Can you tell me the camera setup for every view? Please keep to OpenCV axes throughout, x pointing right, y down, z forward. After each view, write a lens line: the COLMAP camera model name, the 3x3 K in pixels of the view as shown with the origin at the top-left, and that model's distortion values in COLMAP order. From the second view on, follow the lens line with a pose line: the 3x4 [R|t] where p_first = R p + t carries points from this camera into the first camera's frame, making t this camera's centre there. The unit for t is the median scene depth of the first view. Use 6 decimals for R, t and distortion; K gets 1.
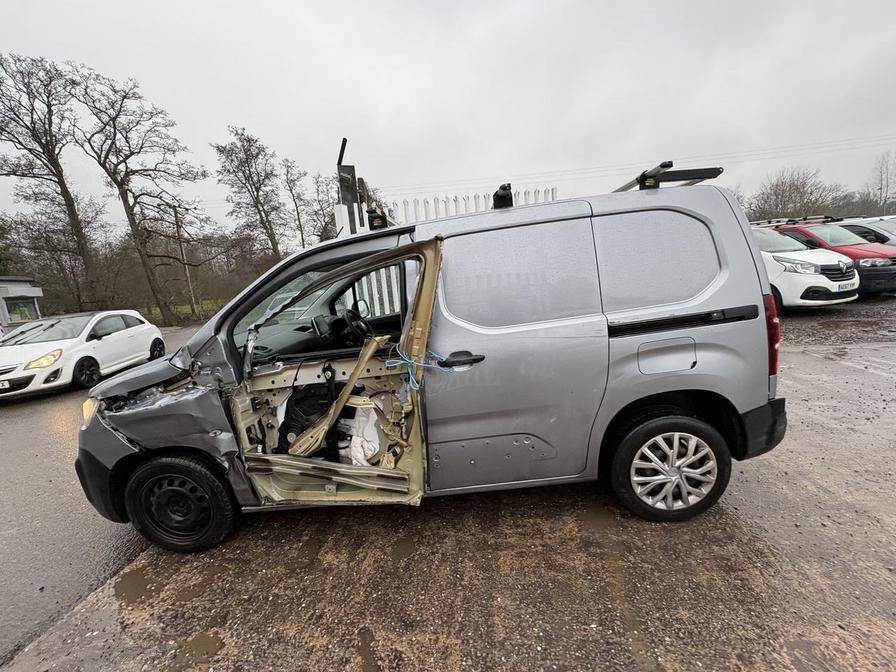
lens RADIAL K [[356.8, 0, 450.3], [0, 356.8, 336.7], [0, 0, 1]] dist [-0.000652, 0.000174]
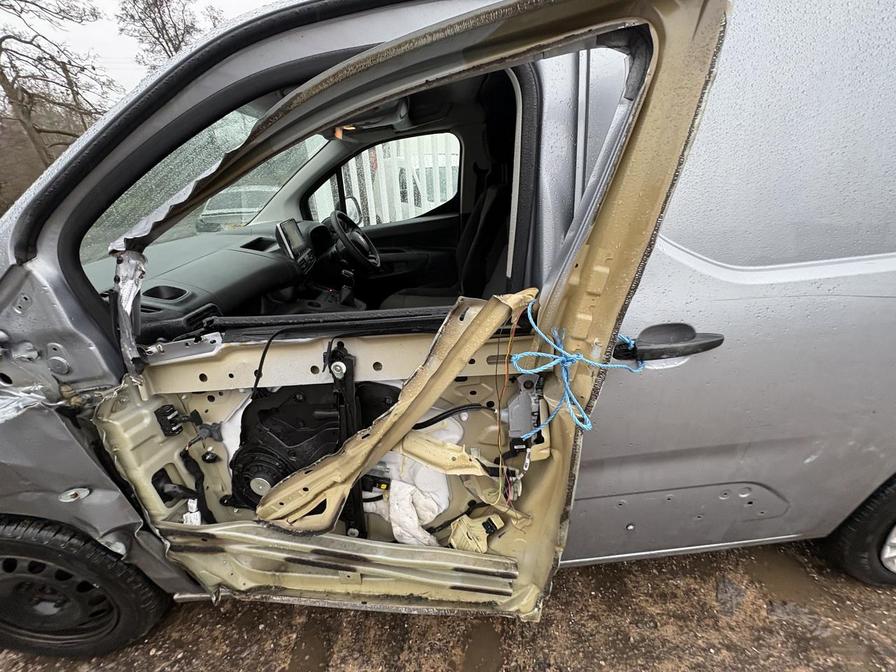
lens RADIAL K [[356.8, 0, 450.3], [0, 356.8, 336.7], [0, 0, 1]] dist [-0.000652, 0.000174]
pose [[0.994930, 0.008856, 0.100176, -0.245114], [-0.032459, 0.971082, 0.236529, -0.031563], [-0.095184, -0.238582, 0.966446, 0.570389]]
